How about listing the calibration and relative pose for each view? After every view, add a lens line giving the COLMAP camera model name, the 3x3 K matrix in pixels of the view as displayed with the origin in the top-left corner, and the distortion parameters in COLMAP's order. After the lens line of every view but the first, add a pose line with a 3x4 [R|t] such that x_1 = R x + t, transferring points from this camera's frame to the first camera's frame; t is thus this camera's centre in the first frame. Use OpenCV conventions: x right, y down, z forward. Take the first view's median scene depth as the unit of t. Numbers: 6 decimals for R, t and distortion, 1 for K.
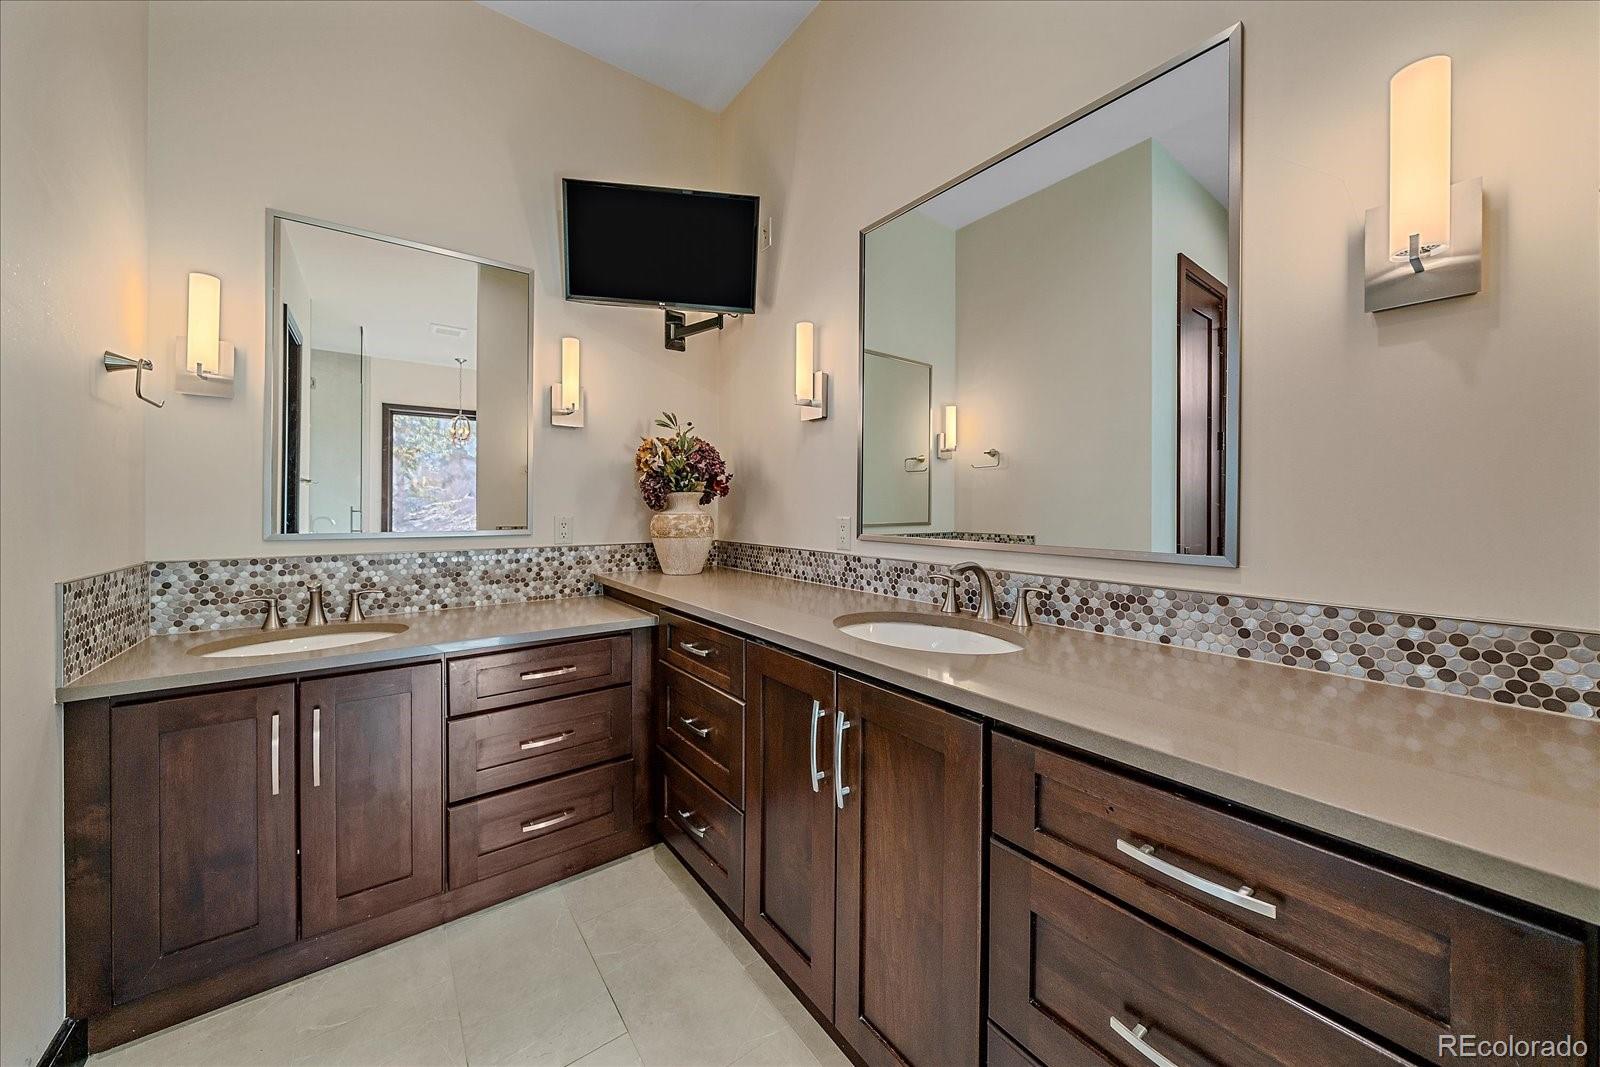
lens RADIAL K [[562.1, 0, 790.0], [0, 562.1, 510.1], [0, 0, 1]] dist [-0.004927, 0.000005]
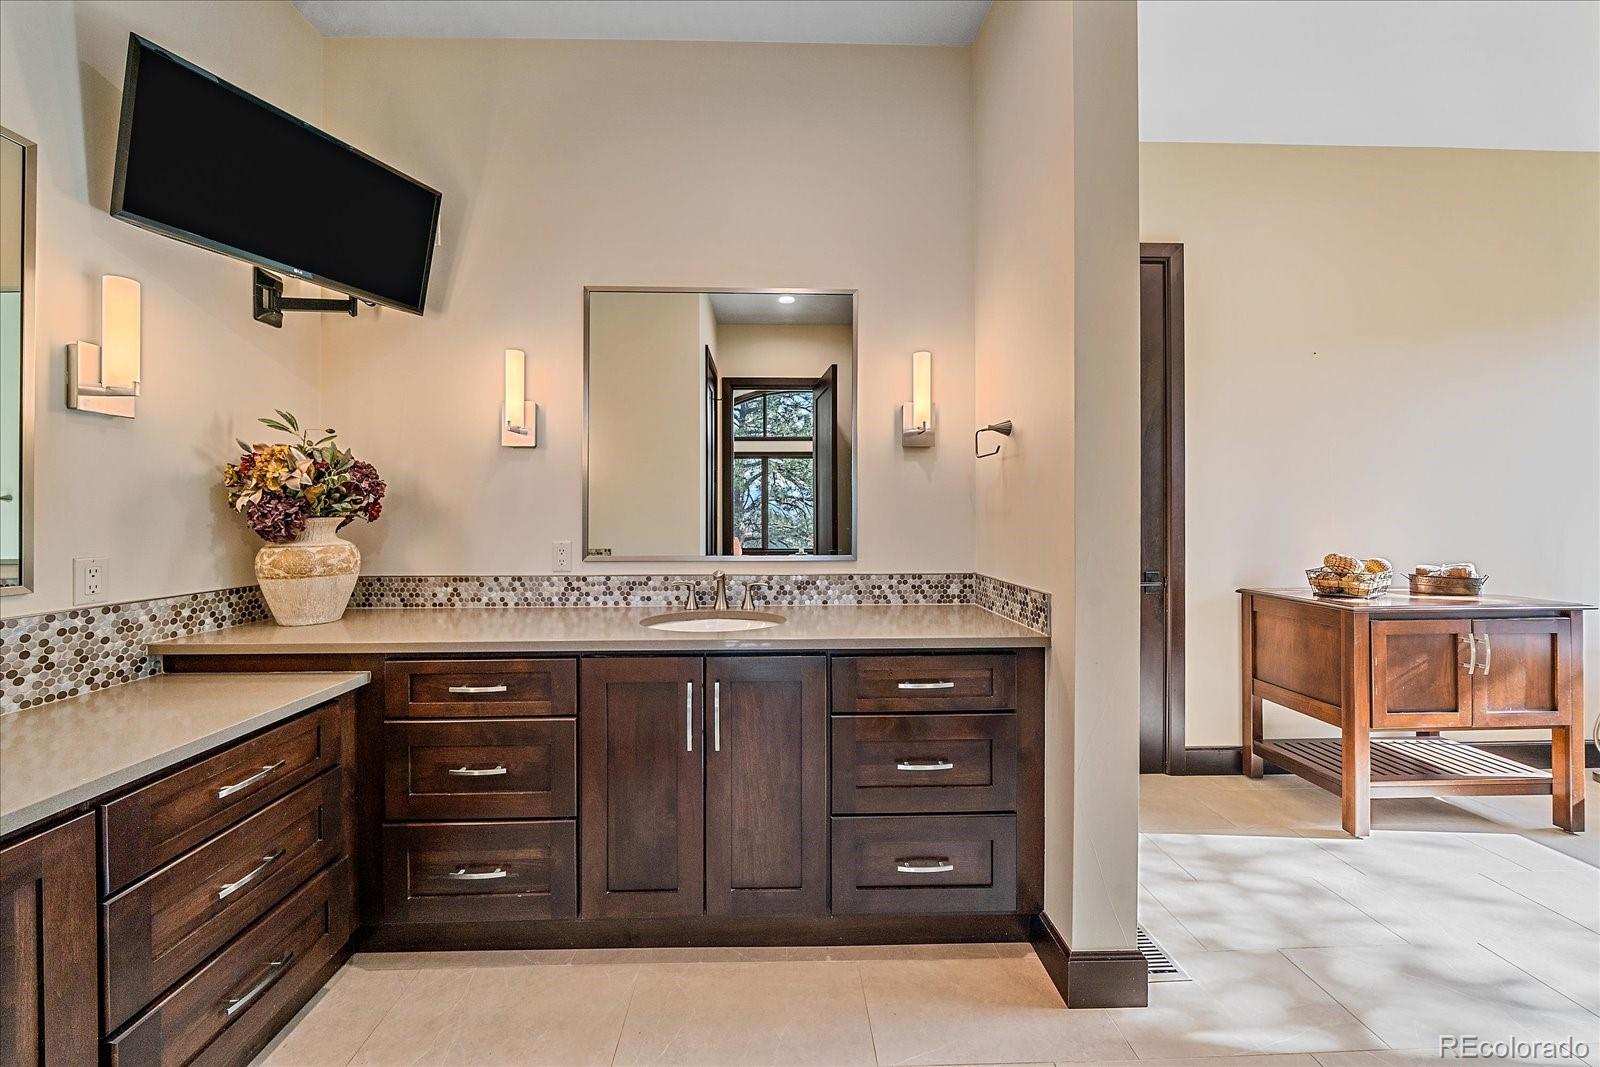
lens RADIAL K [[552.0, 0, 796.1], [0, 552.0, 516.5], [0, 0, 1]] dist [-0.008655, 0.000975]
pose [[0.572265, -0.006773, 0.820041, -0.507013], [0.010682, 0.999943, 0.000804, -0.031074], [-0.819999, 0.008300, 0.572304, 0.022972]]
